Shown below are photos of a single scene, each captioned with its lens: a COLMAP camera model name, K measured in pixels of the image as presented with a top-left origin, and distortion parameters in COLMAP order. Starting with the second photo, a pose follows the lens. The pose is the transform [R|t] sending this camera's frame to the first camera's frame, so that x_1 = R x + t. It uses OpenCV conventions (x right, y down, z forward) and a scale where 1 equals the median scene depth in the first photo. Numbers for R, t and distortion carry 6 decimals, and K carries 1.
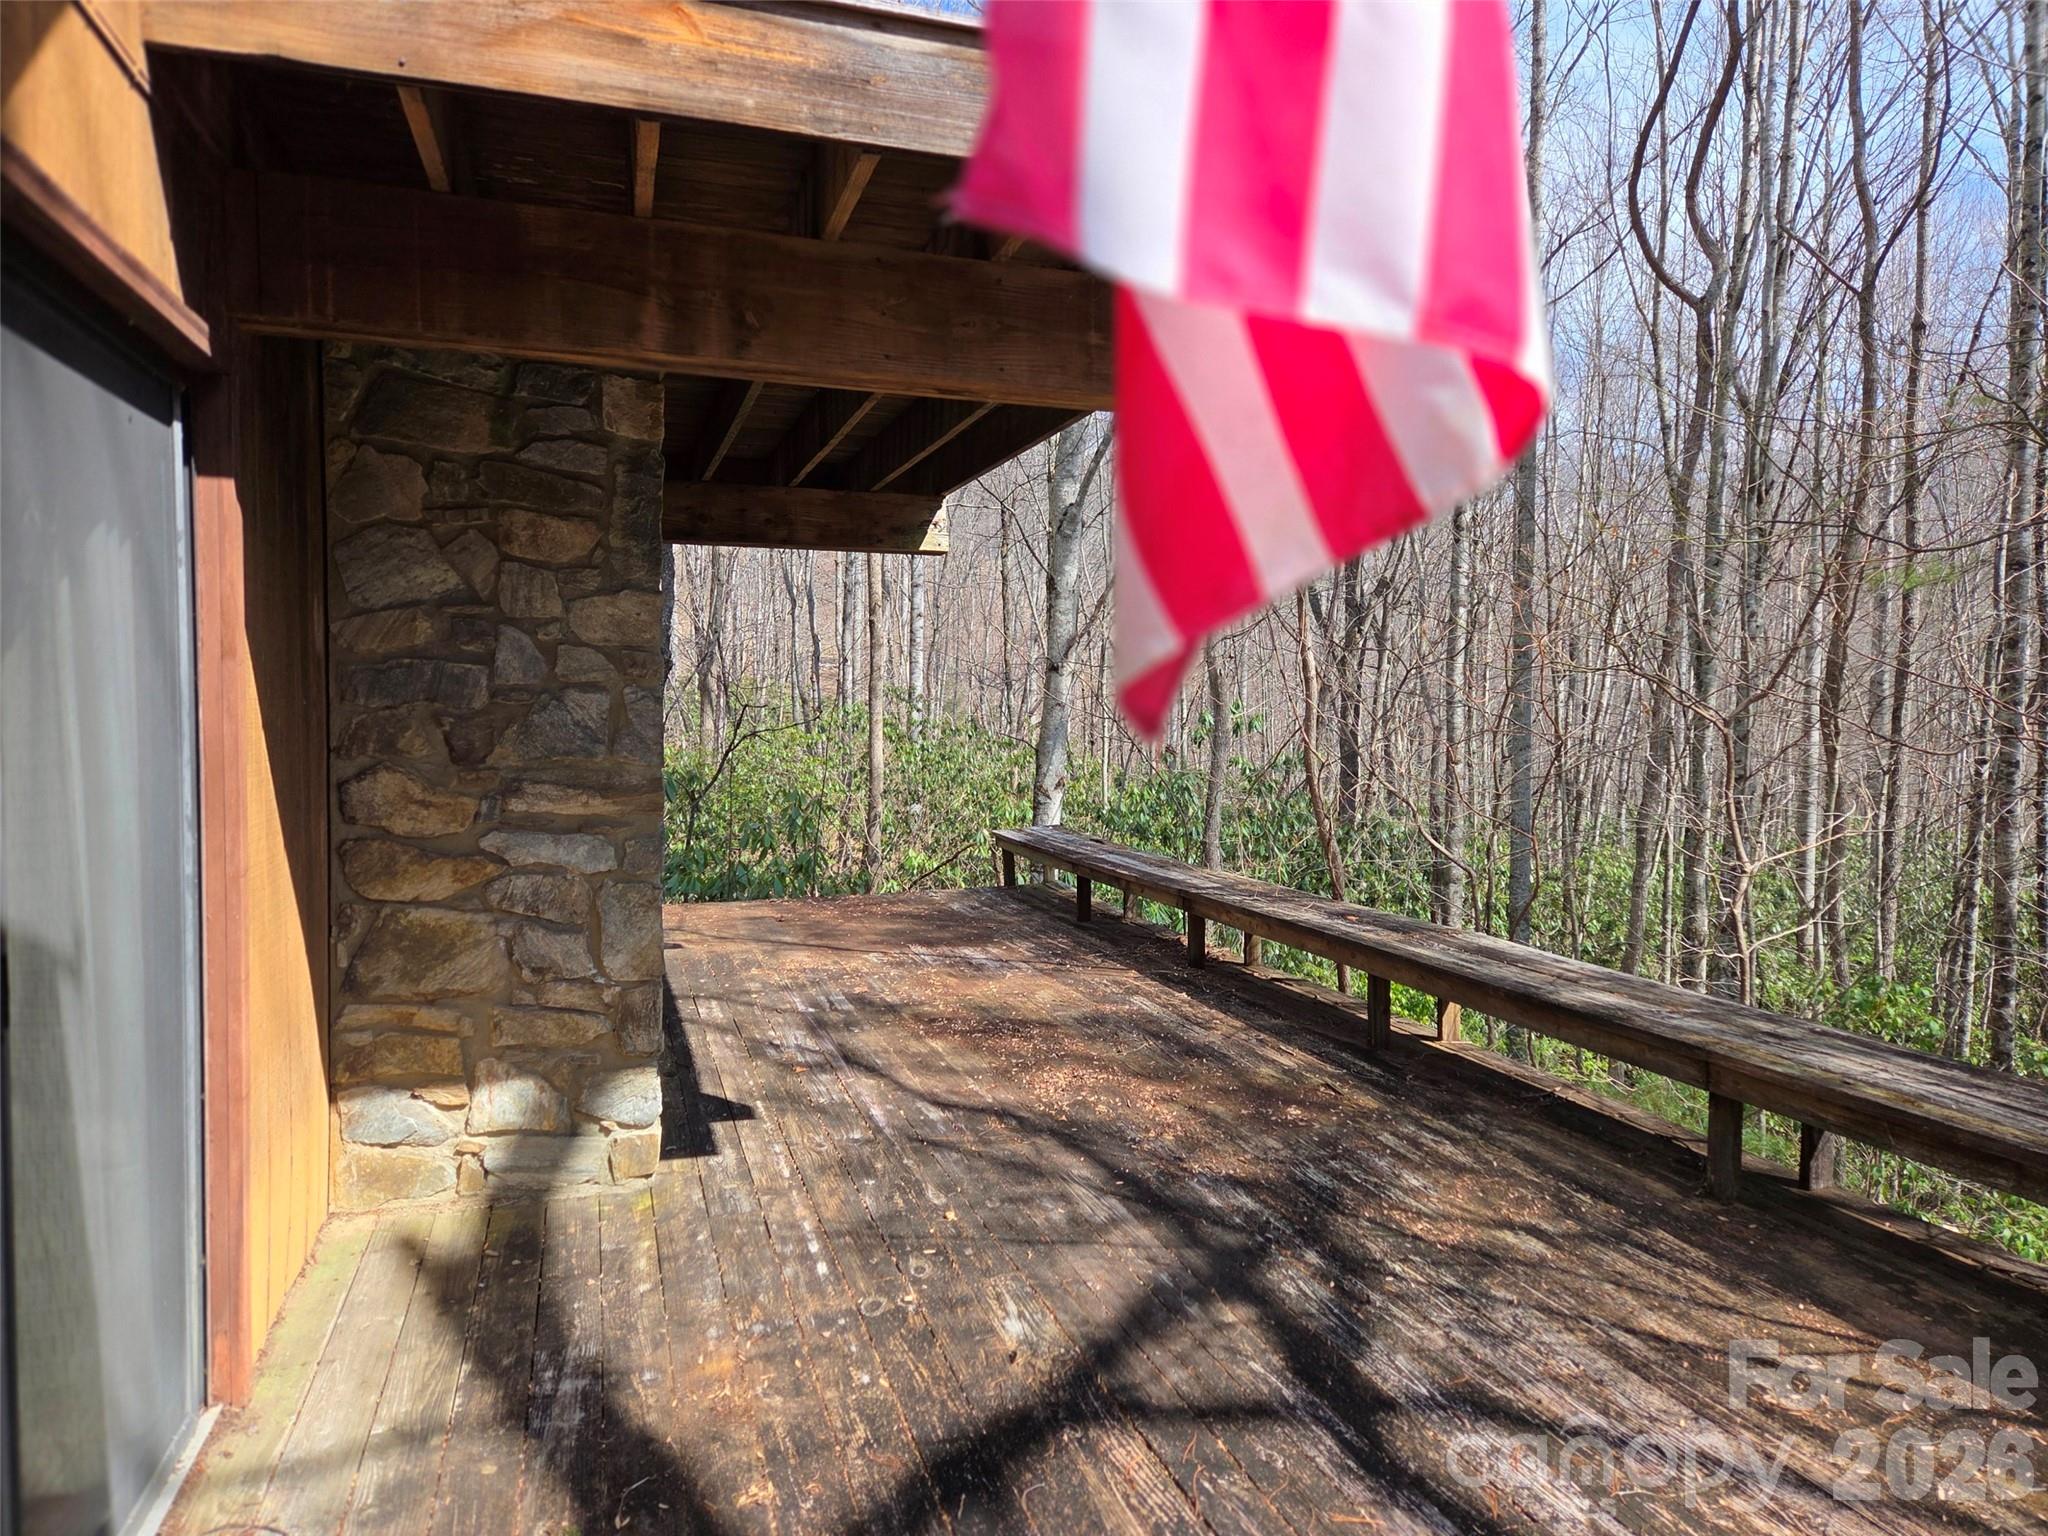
lens RADIAL K [[1377.0, 0, 1011.3], [0, 1377.0, 764.6], [0, 0, 1]] dist [0.042354, -0.030286]
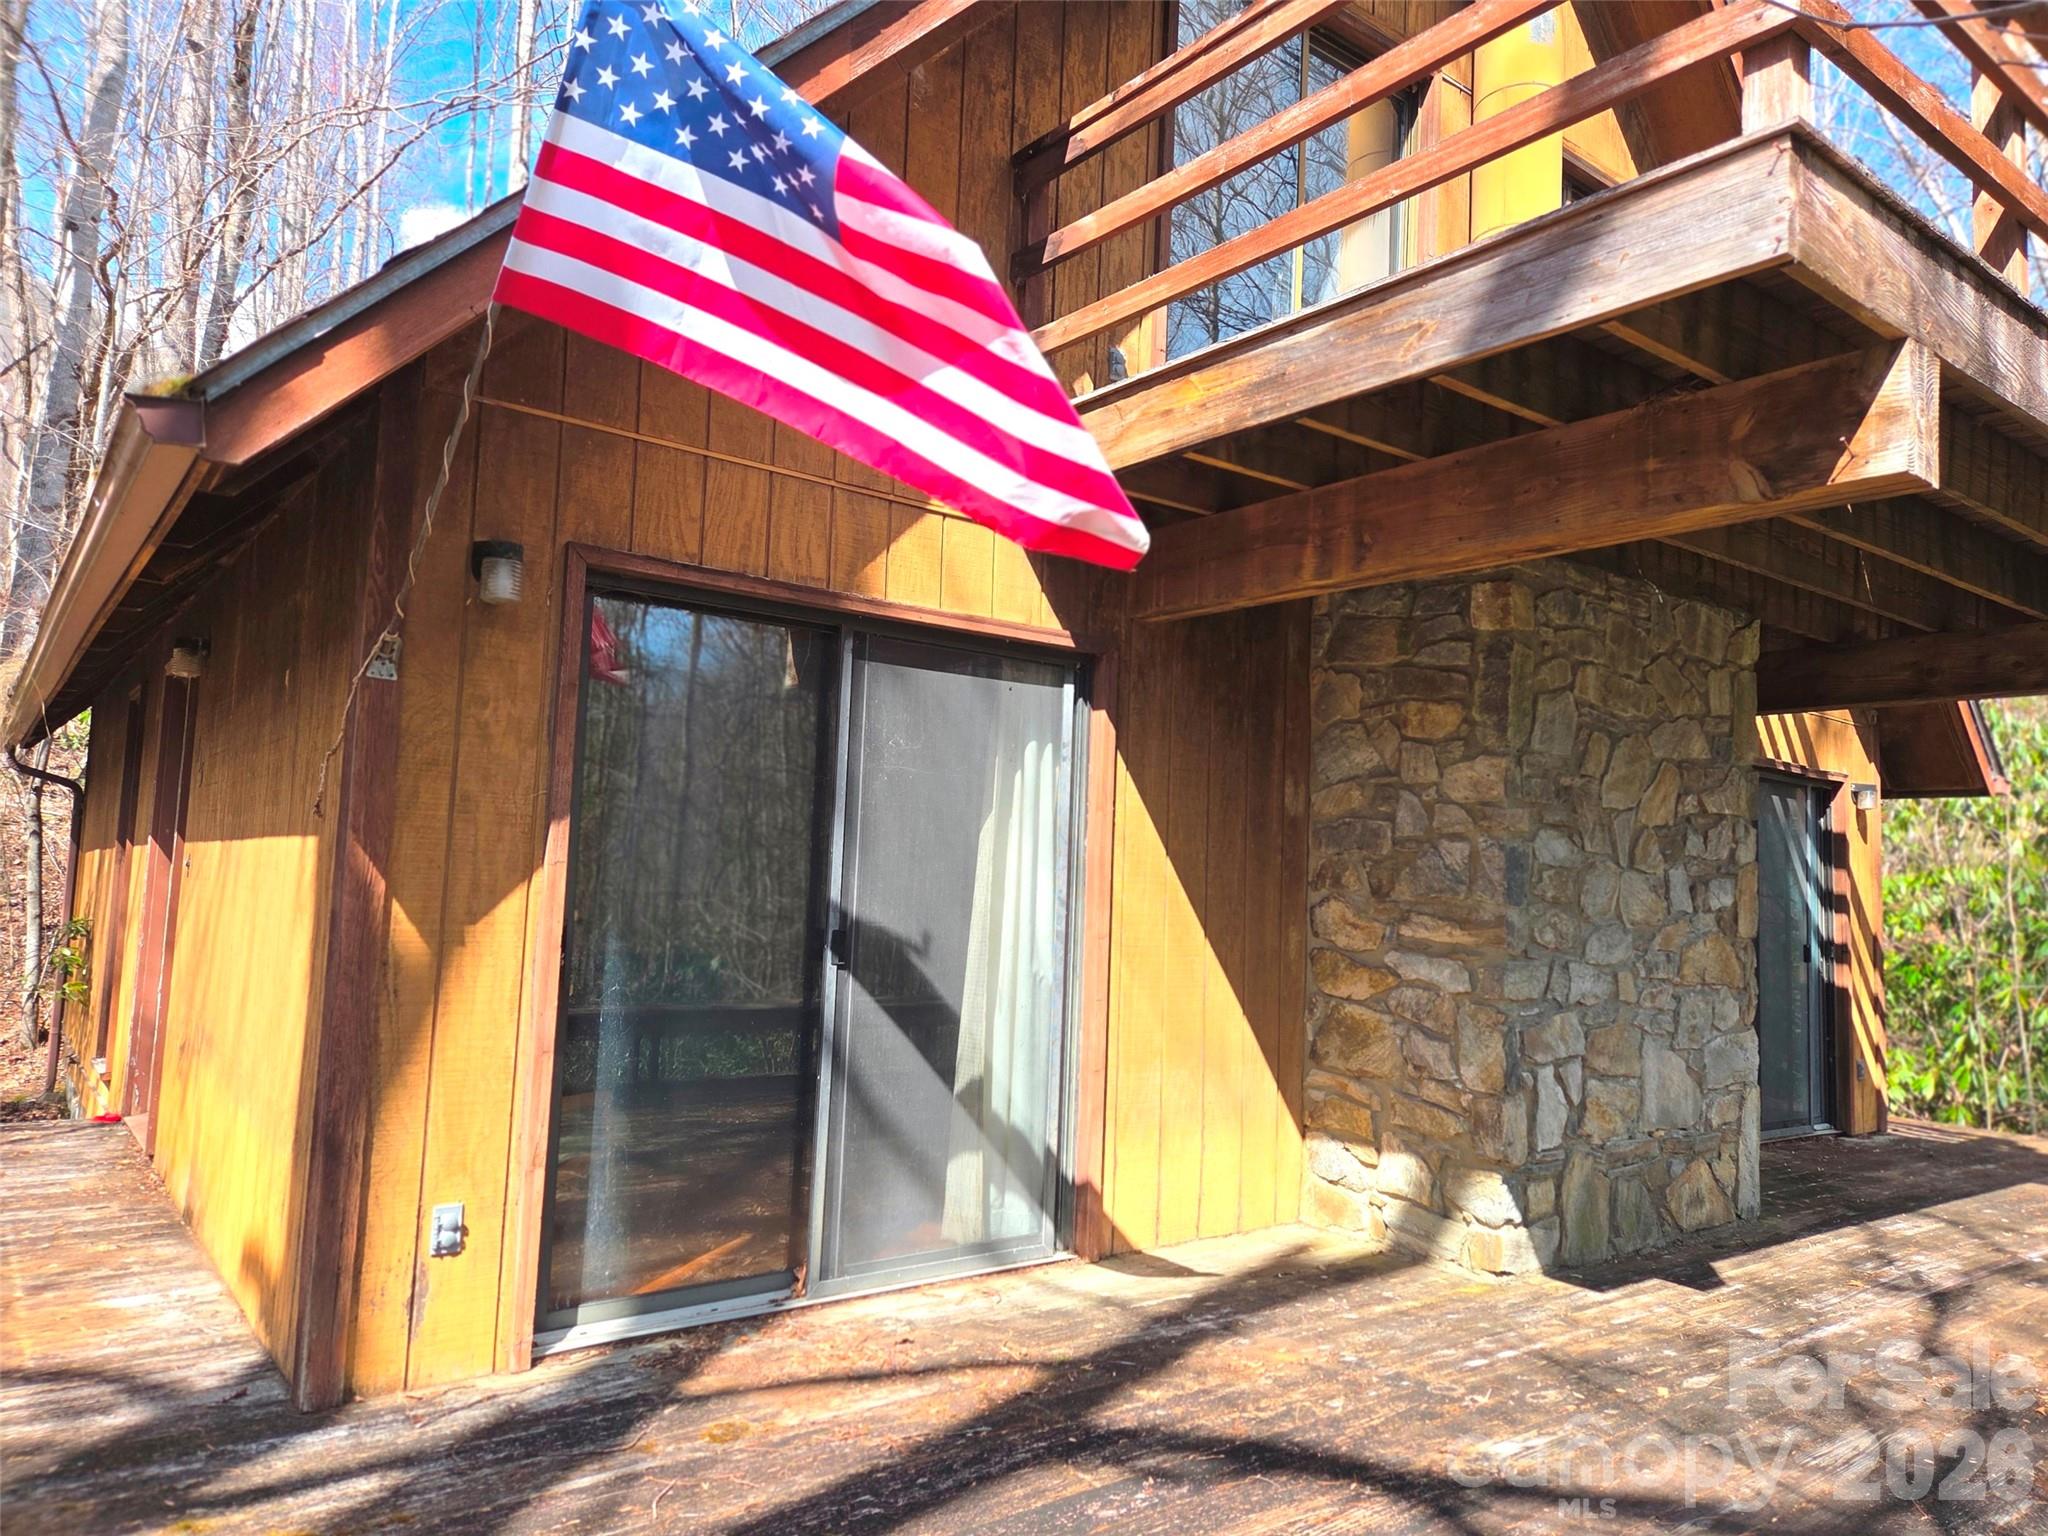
lens RADIAL K [[1377.0, 0, 990.1], [0, 1377.0, 766.4], [0, 0, 1]] dist [0.042354, -0.030286]
pose [[0.320761, -0.072637, -0.944371, 0.731740], [-0.078379, 0.991600, -0.102892, 0.040174], [0.943912, 0.107022, 0.312373, 0.231013]]
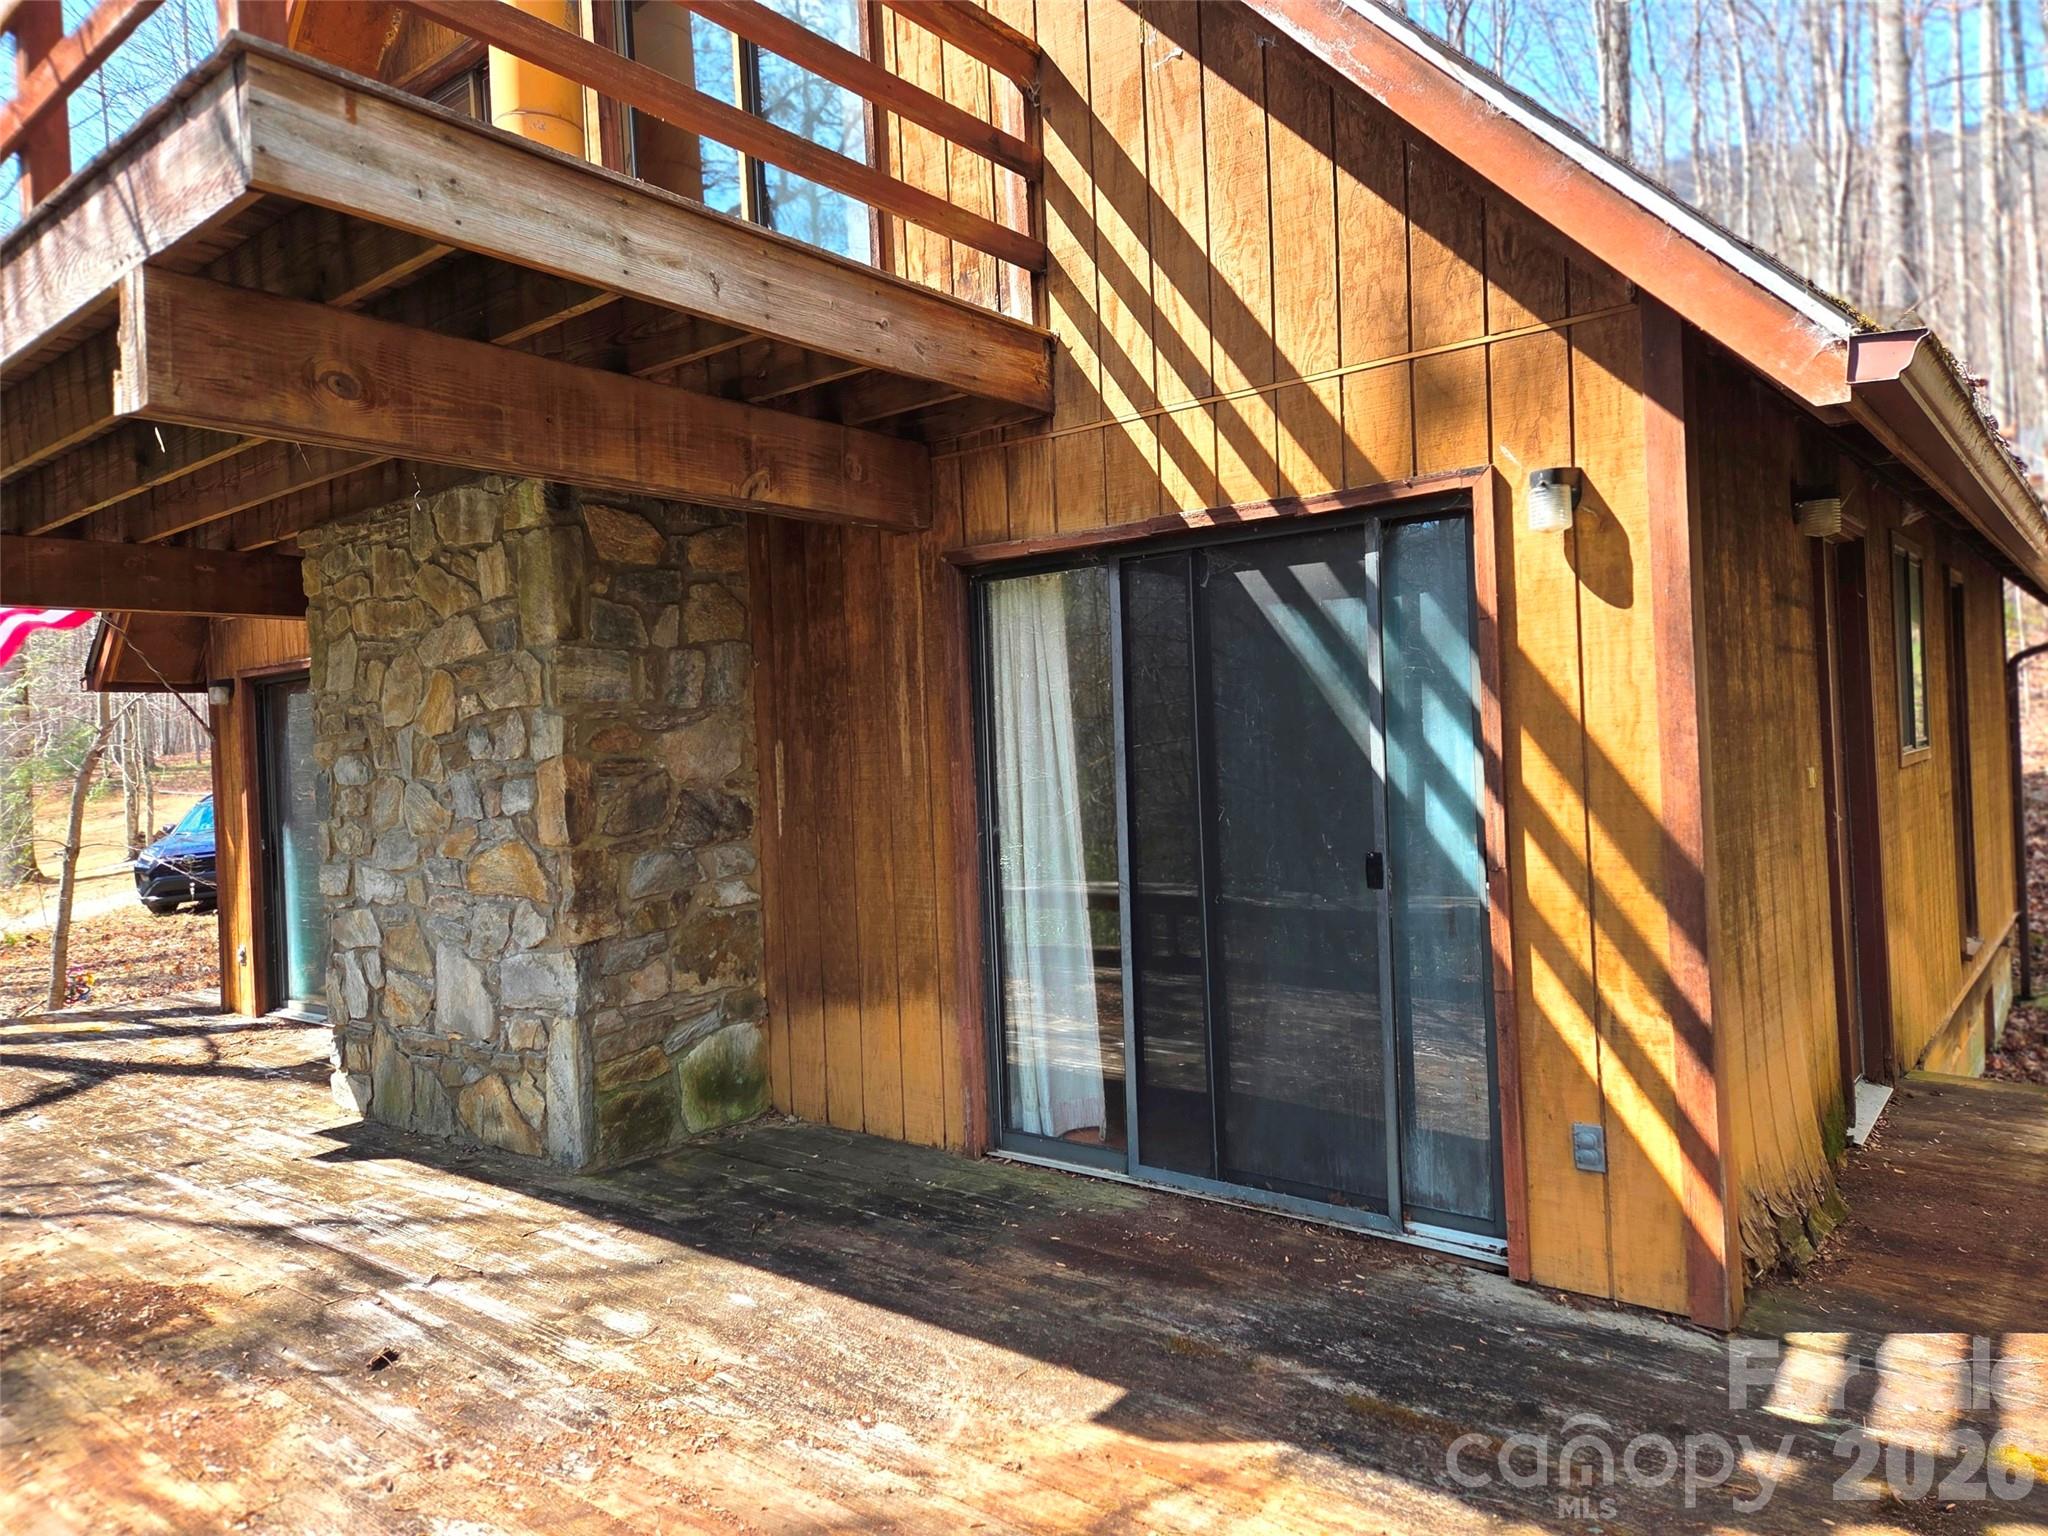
lens RADIAL K [[1377.0, 0, 1027.7], [0, 1377.0, 770.4], [0, 0, 1]] dist [0.042354, -0.030286]
pose [[-0.836061, 0.030946, -0.547764, -0.075829], [0.008933, 0.999043, 0.042807, -0.109711], [0.548564, 0.030896, -0.835537, 2.705119]]
